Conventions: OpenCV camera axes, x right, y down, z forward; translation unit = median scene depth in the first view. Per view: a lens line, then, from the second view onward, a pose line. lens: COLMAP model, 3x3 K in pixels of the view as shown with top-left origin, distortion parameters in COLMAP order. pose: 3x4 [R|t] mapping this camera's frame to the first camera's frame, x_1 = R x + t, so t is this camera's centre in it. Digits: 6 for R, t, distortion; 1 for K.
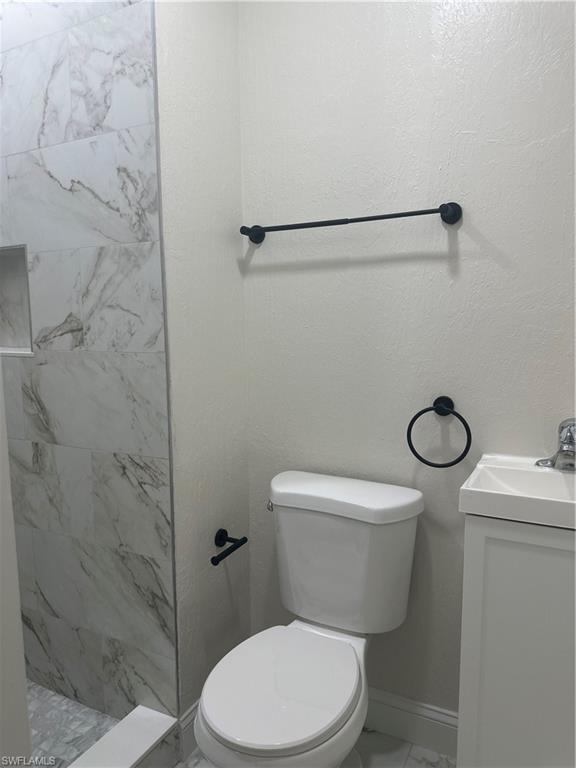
lens RADIAL K [[546.0, 0, 287.5], [0, 546.0, 387.1], [0, 0, 1]] dist [0.054848, -0.069565]
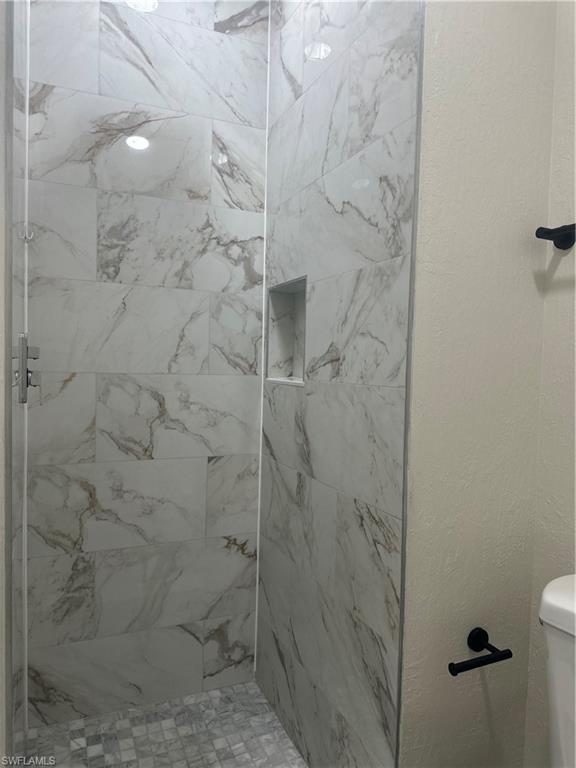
lens RADIAL K [[546.0, 0, 286.5], [0, 546.0, 388.4], [0, 0, 1]] dist [0.054848, -0.069565]
pose [[0.781163, 0.056067, -0.621804, 0.135367], [-0.104549, 0.993643, -0.041749, -0.008195], [0.615511, 0.097622, 0.782059, 0.233393]]
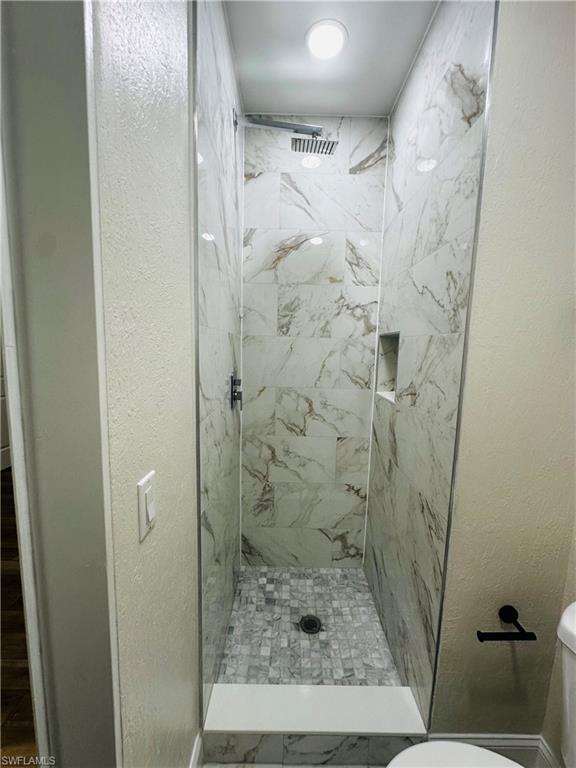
lens RADIAL K [[307.7, 0, 285.5], [0, 307.7, 383.7], [0, 0, 1]] dist [-0.001523, 0.000640]
pose [[0.463104, 0.126919, -0.877170, 0.145062], [-0.130221, 0.988697, 0.074306, -0.148863], [0.876685, 0.079815, 0.474397, 0.361095]]
